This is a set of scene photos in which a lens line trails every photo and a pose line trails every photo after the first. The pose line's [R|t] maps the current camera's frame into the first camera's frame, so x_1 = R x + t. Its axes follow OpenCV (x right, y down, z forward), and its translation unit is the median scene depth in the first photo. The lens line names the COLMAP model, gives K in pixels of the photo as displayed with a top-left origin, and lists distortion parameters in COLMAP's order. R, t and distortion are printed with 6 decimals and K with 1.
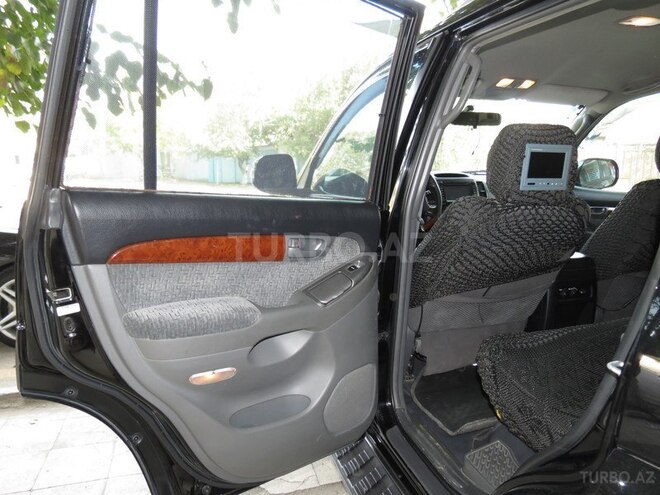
lens RADIAL K [[465.2, 0, 334.6], [0, 465.2, 248.6], [0, 0, 1]] dist [-0.026496, 0.000035]
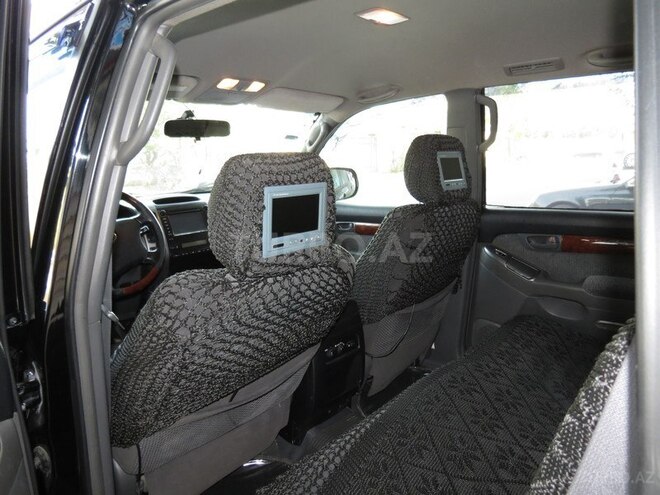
lens RADIAL K [[465.2, 0, 331.4], [0, 465.2, 245.4], [0, 0, 1]] dist [-0.026496, 0.000035]
pose [[0.864170, -0.118222, 0.489115, 0.159689], [0.115289, 0.992671, 0.036241, -0.147647], [-0.489815, 0.025071, 0.871466, 0.370954]]
